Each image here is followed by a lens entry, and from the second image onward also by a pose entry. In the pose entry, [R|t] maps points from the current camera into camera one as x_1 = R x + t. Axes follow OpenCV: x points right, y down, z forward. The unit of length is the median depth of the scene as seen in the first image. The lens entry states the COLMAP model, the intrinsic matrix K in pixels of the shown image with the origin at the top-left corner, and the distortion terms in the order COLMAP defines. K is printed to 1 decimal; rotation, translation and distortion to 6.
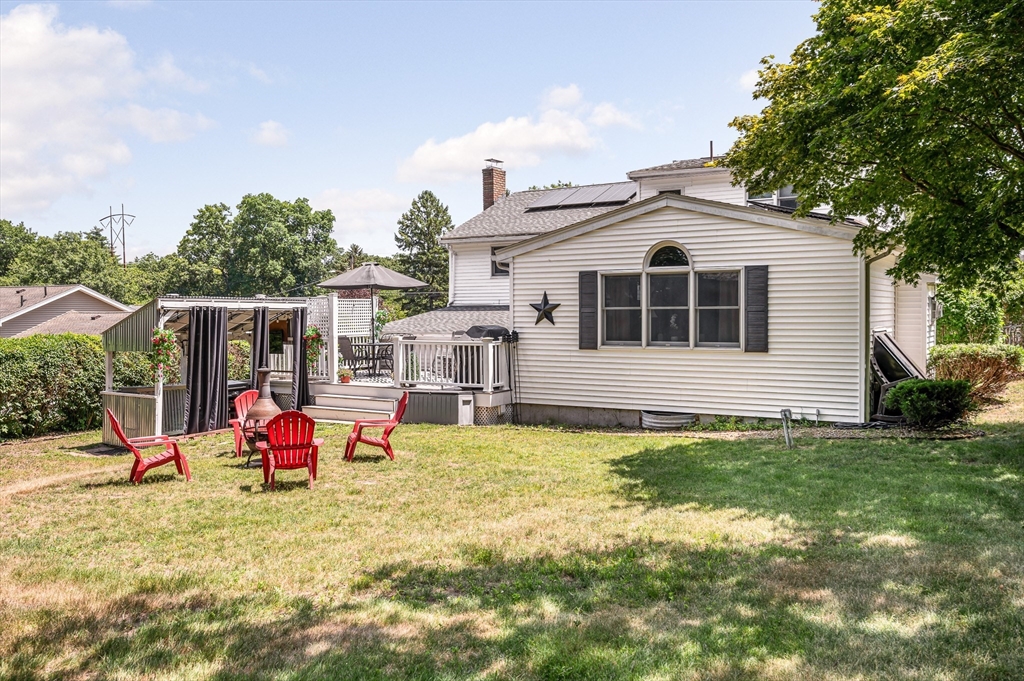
lens RADIAL K [[856.4, 0, 512.0], [0, 856.4, 340.5], [0, 0, 1]] dist [-0.002757, 0.004082]
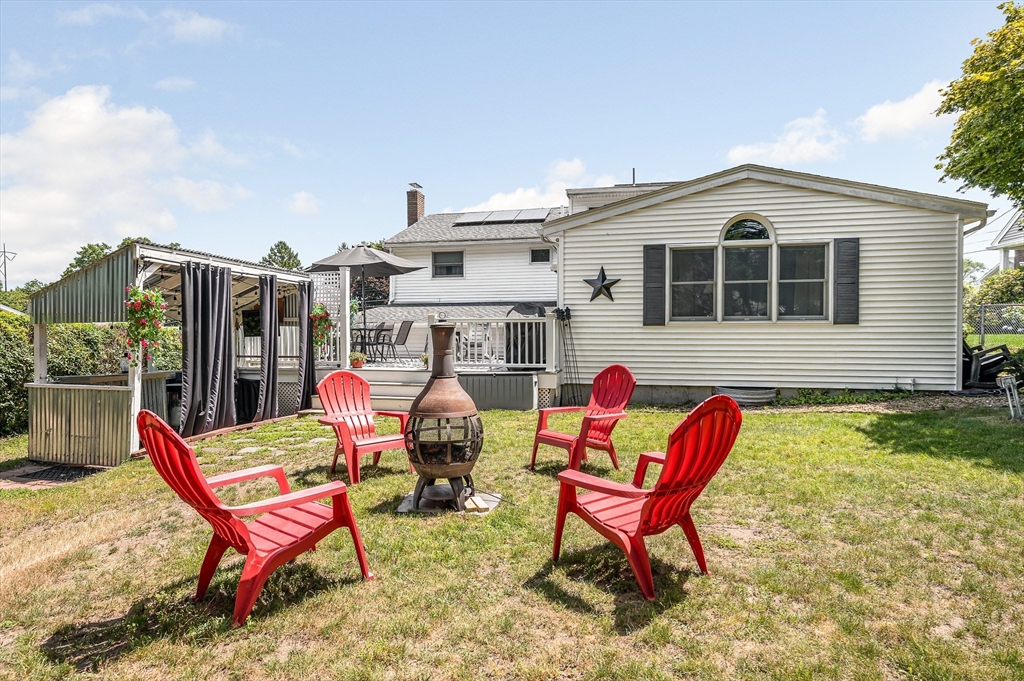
lens RADIAL K [[532.4, 0, 512.0], [0, 532.4, 340.5], [0, 0, 1]] dist [0.000315, -0.000806]
pose [[0.943706, -0.000964, 0.330783, -0.262806], [0.007051, 0.999827, -0.017200, 0.036650], [-0.330709, 0.018564, 0.943550, 0.486318]]
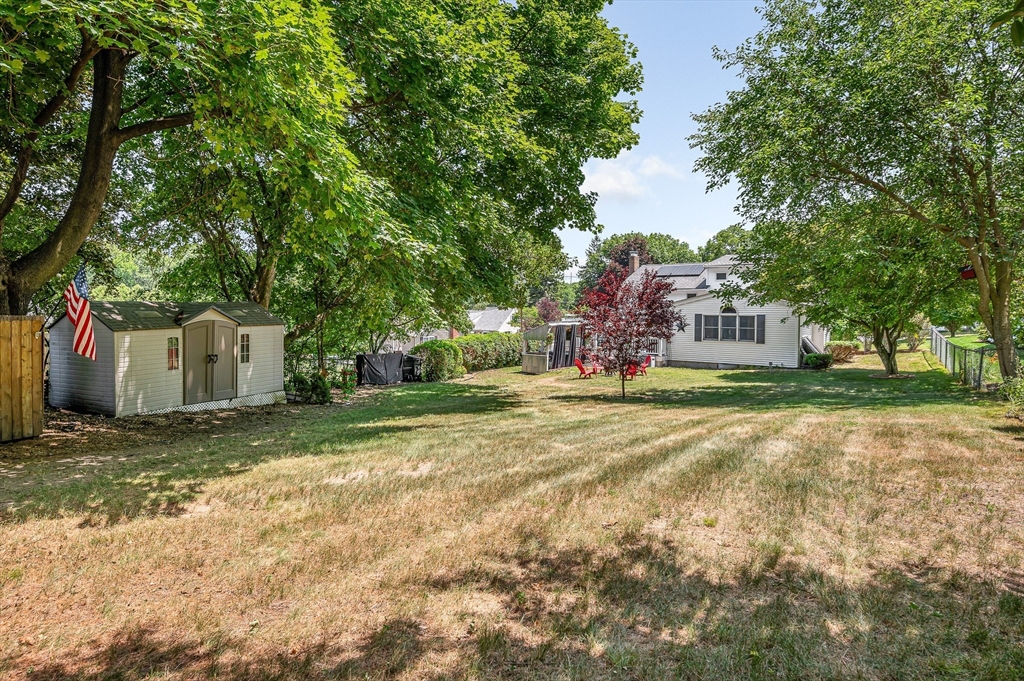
lens RADIAL K [[564.6, 0, 512.0], [0, 564.6, 340.5], [0, 0, 1]] dist [0.000005, -0.000028]
pose [[0.992683, 0.013286, -0.120014, -0.298515], [-0.009155, 0.999349, 0.034910, -0.051987], [0.120399, -0.033556, 0.992158, -0.931307]]
